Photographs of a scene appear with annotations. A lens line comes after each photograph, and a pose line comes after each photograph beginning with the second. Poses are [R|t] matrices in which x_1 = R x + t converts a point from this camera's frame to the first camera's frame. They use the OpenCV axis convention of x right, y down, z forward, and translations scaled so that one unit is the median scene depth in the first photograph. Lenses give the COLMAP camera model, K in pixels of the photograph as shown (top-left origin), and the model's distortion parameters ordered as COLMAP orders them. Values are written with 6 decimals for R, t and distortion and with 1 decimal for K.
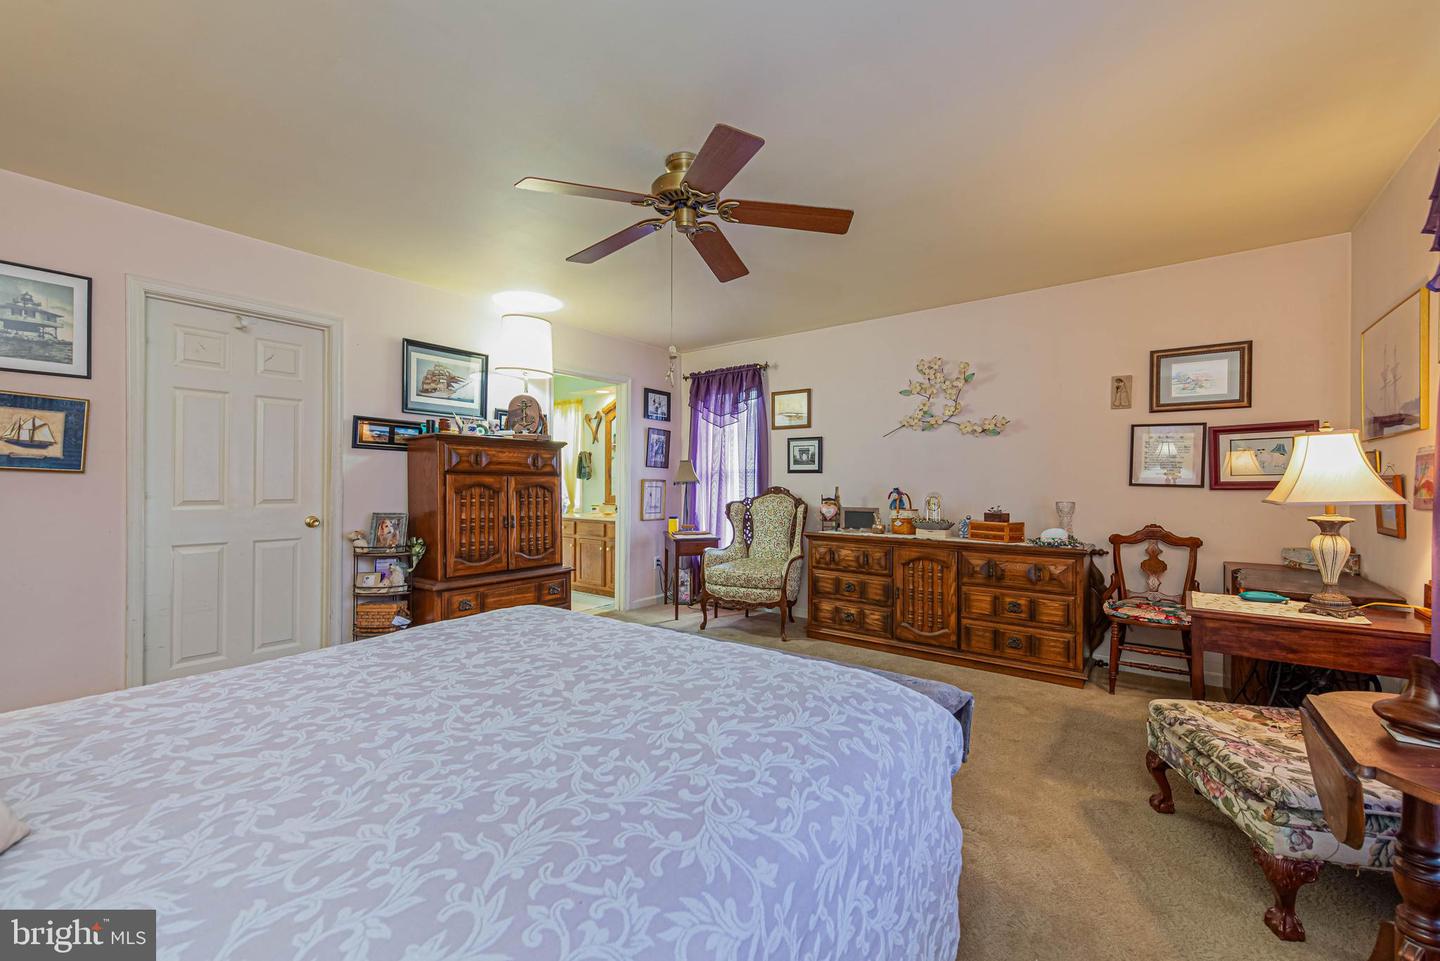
lens RADIAL K [[568.7, 0, 717.8], [0, 568.7, 484.7], [0, 0, 1]] dist [0.000959, -0.000682]
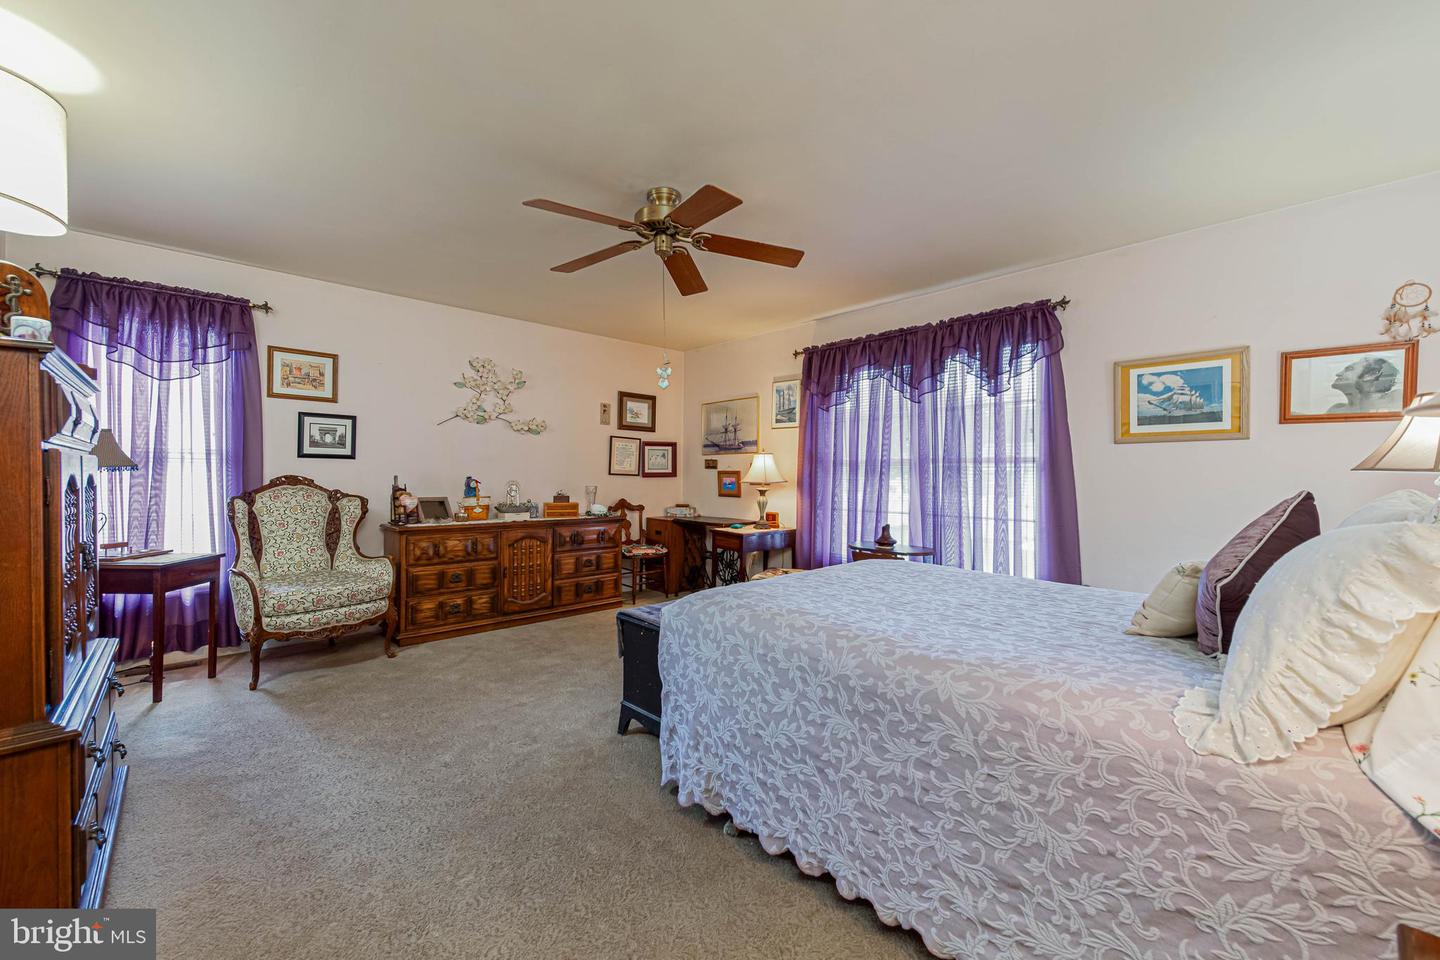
lens RADIAL K [[568.7, 0, 717.8], [0, 568.7, 484.2], [0, 0, 1]] dist [0.000959, -0.000682]
pose [[0.157963, -0.015974, 0.987316, -0.673358], [-0.002960, 0.999857, 0.016650, 0.000643], [-0.987441, -0.005553, 0.157893, 0.405056]]
